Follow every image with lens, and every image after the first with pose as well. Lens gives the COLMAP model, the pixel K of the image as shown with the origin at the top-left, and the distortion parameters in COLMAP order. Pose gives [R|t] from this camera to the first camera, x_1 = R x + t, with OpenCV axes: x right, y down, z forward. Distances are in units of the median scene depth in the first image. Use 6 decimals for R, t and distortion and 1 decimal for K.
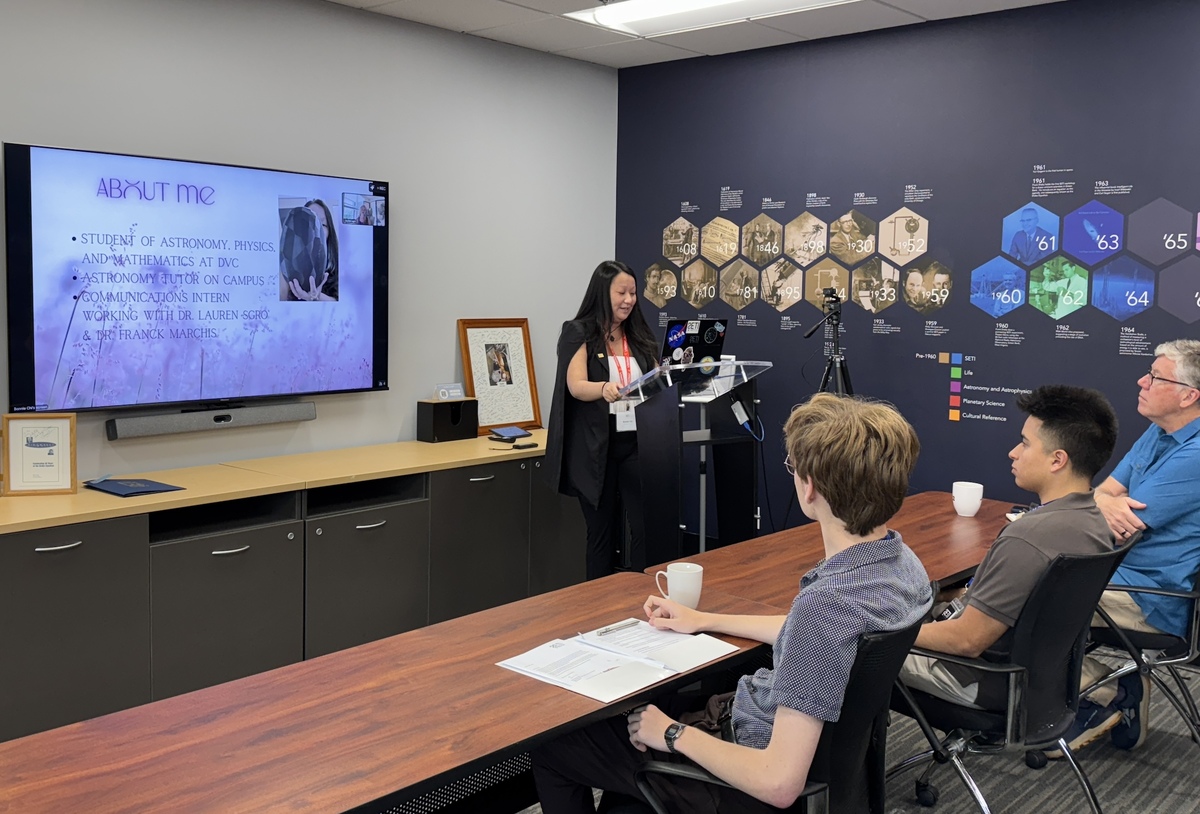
lens RADIAL K [[1161.8, 0, 600.0], [0, 1161.8, 407.0], [0, 0, 1]] dist [0.001917, -0.006224]
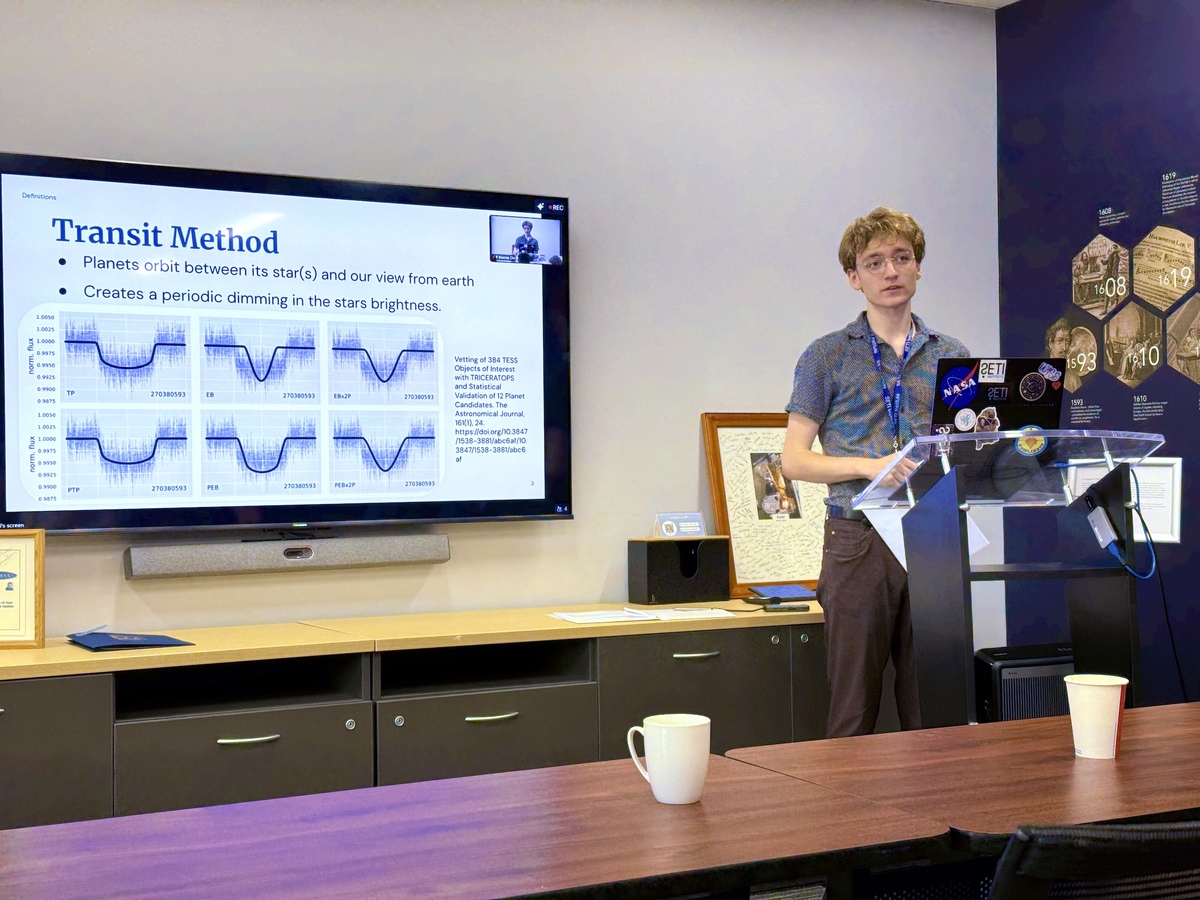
lens RADIAL K [[1672.6, 0, 599.1], [0, 1672.6, 489.9], [0, 0, 1]] dist [0.183832, -0.672561]
pose [[0.928522, -0.029261, -0.370121, 0.158699], [-0.008030, 0.995073, -0.098815, 0.055345], [0.371190, 0.094724, 0.923713, 0.137184]]
